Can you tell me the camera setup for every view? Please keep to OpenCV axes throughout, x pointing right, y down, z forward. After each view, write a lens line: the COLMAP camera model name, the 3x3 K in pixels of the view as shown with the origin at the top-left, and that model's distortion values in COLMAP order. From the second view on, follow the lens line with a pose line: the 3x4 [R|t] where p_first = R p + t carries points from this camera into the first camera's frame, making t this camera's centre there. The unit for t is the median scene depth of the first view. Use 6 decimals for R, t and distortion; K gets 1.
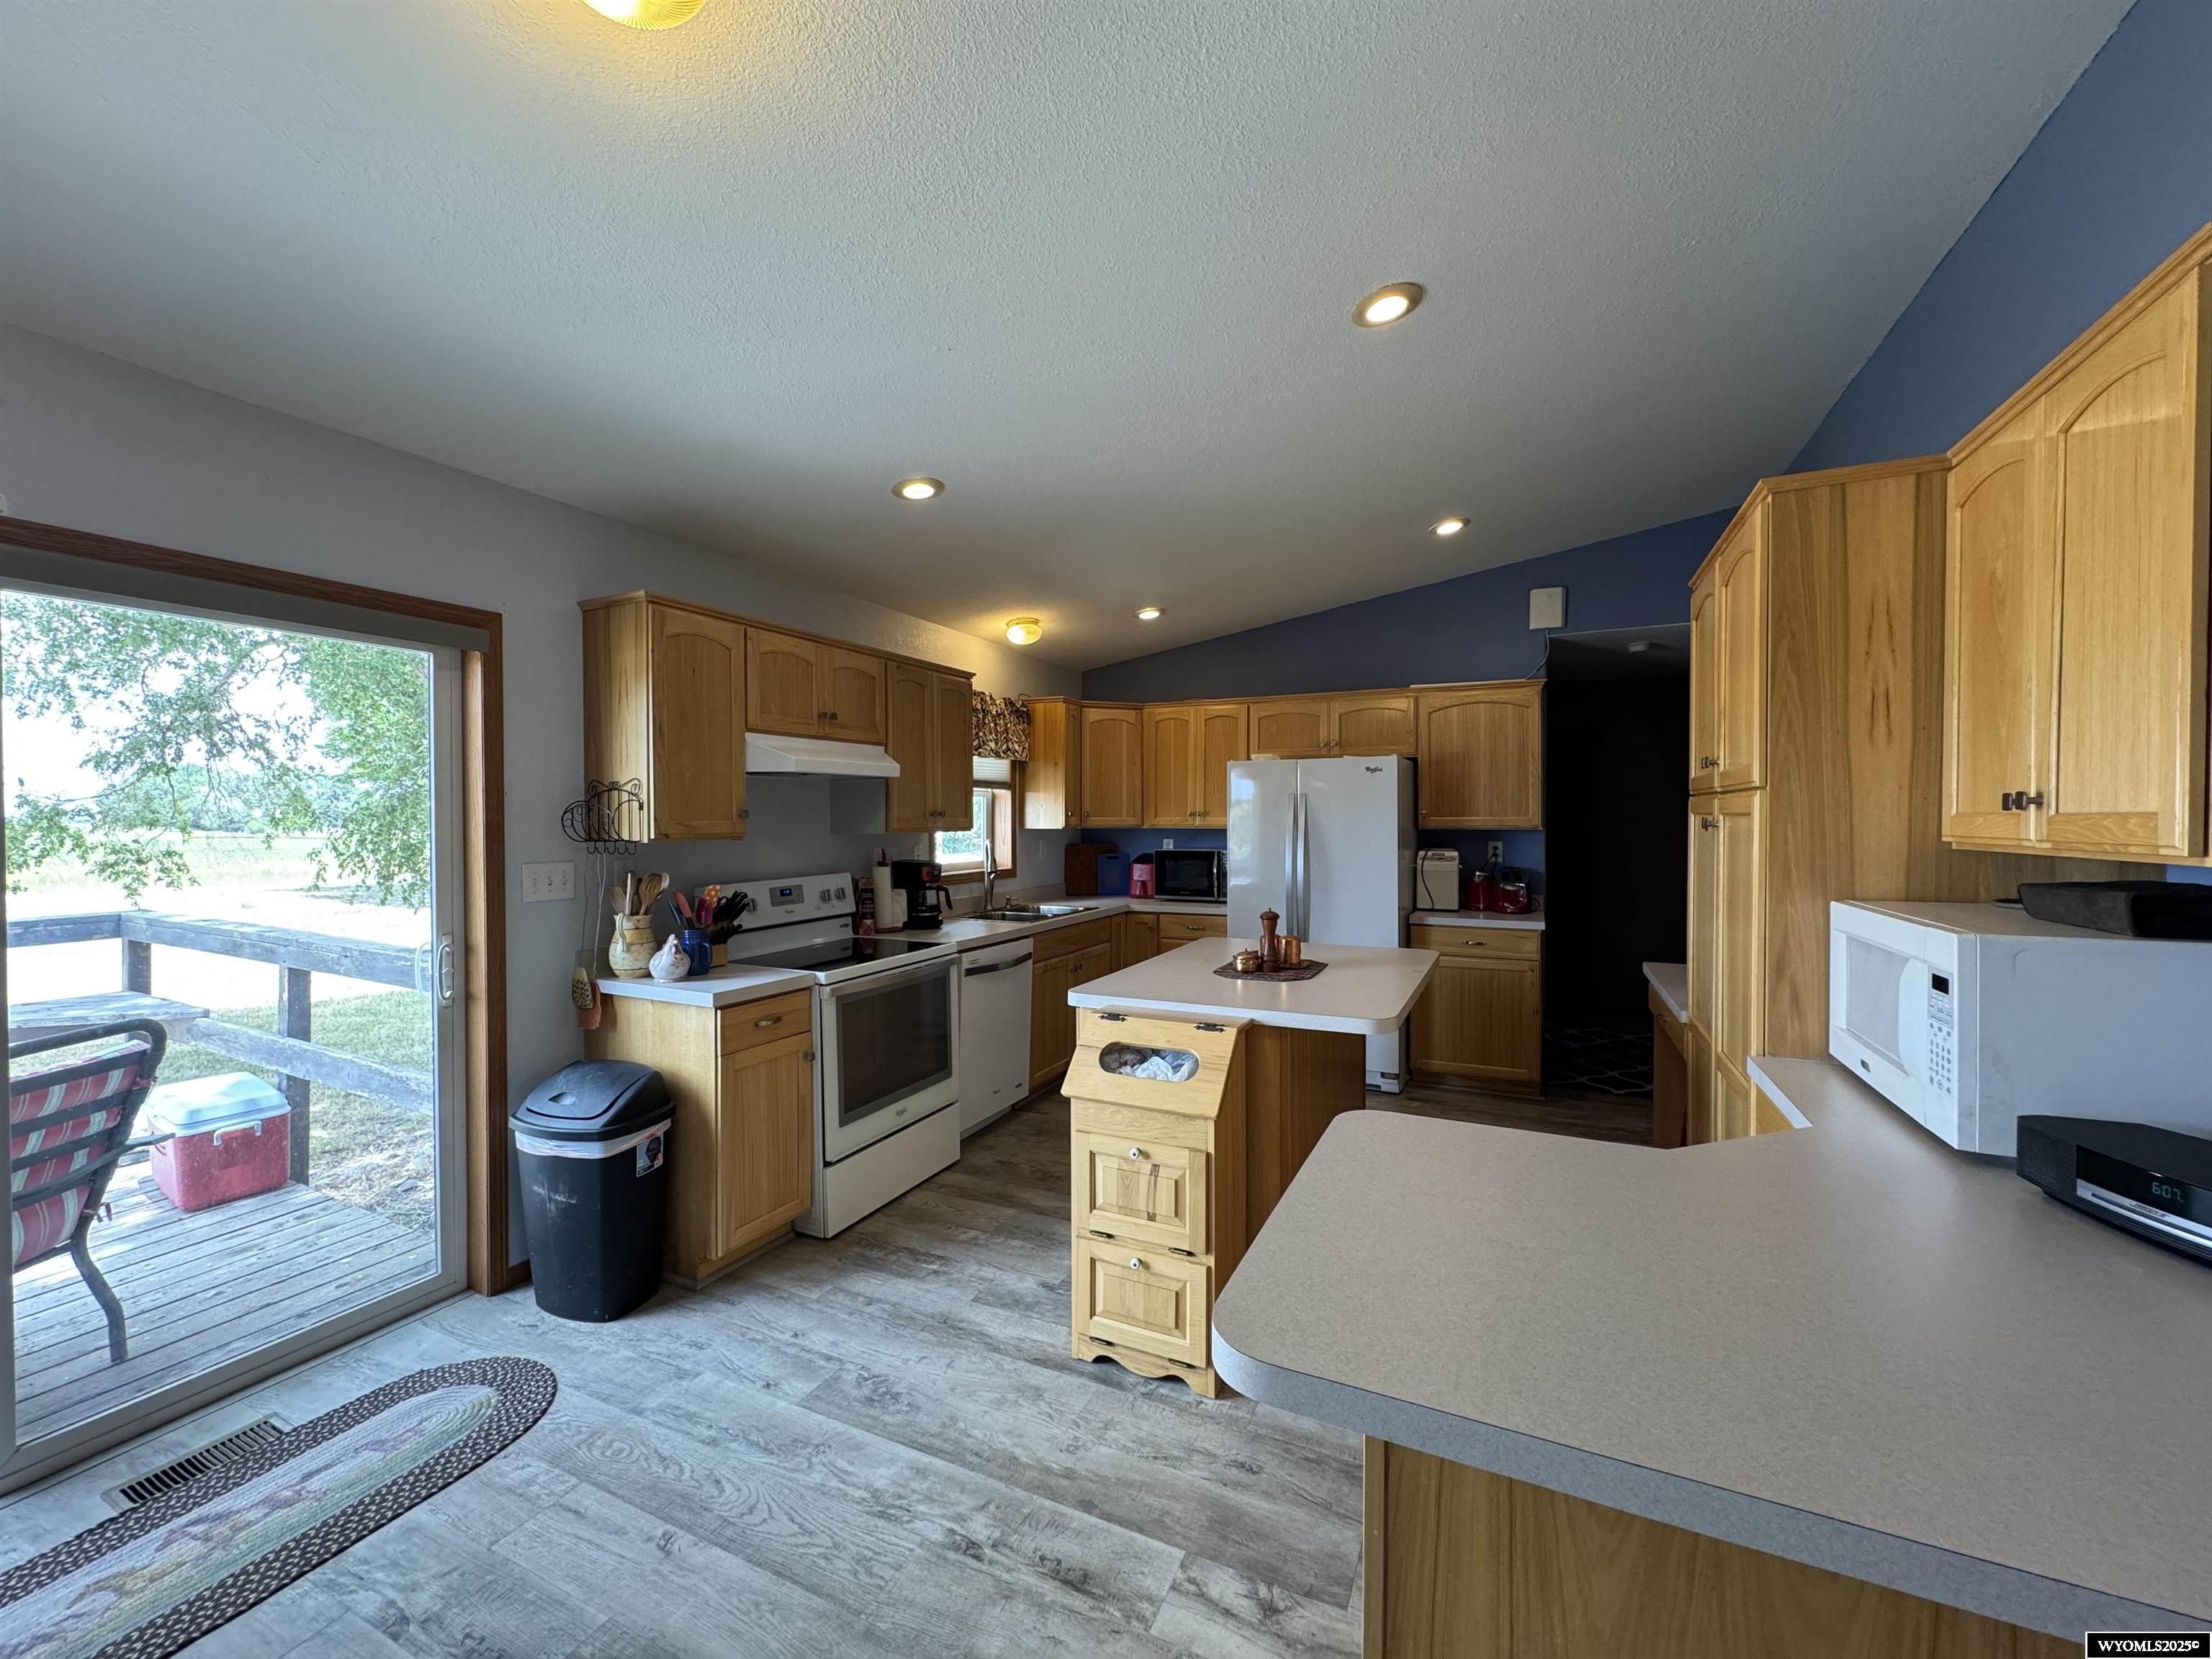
lens RADIAL K [[882.2, 0, 1109.3], [0, 882.2, 827.2], [0, 0, 1]] dist [-0.000471, 0.000011]
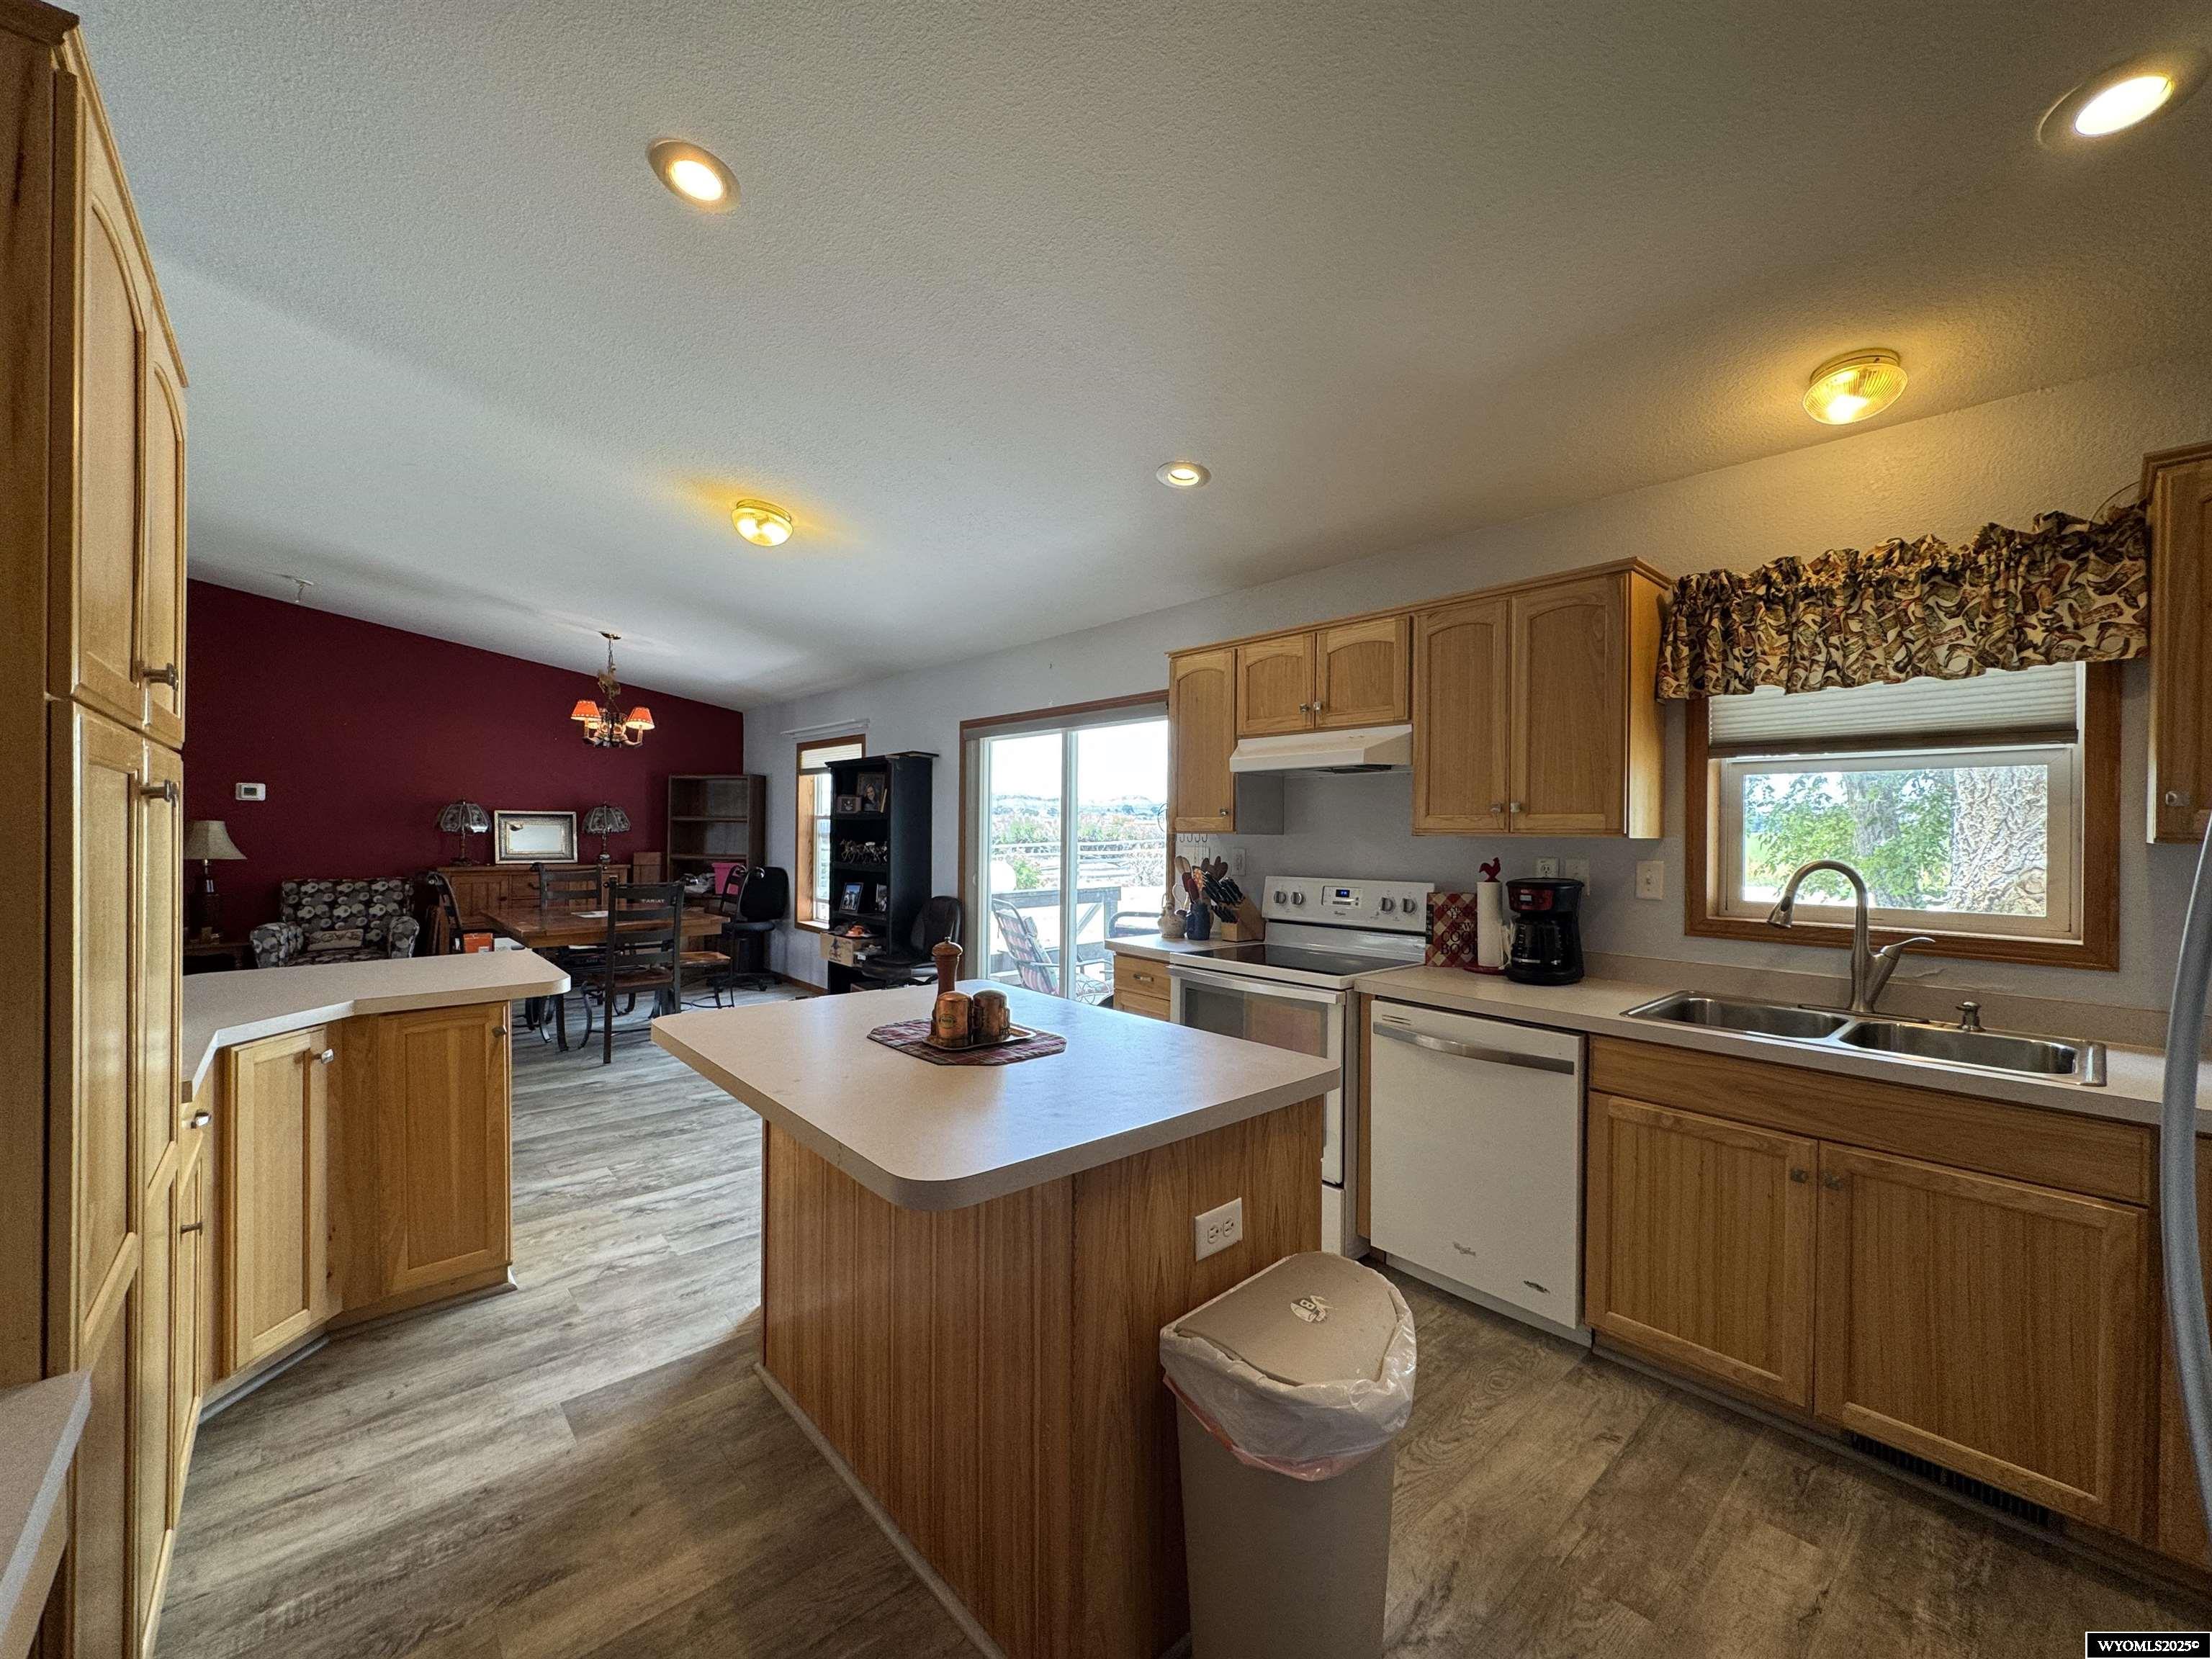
lens RADIAL K [[882.2, 0, 1103.4], [0, 882.2, 825.1], [0, 0, 1]] dist [-0.000471, 0.000011]
pose [[-0.392563, -0.001597, -0.919724, 0.916308], [-0.017179, 0.999837, 0.005596, -0.001387], [0.919565, 0.017997, -0.392526, 1.677451]]
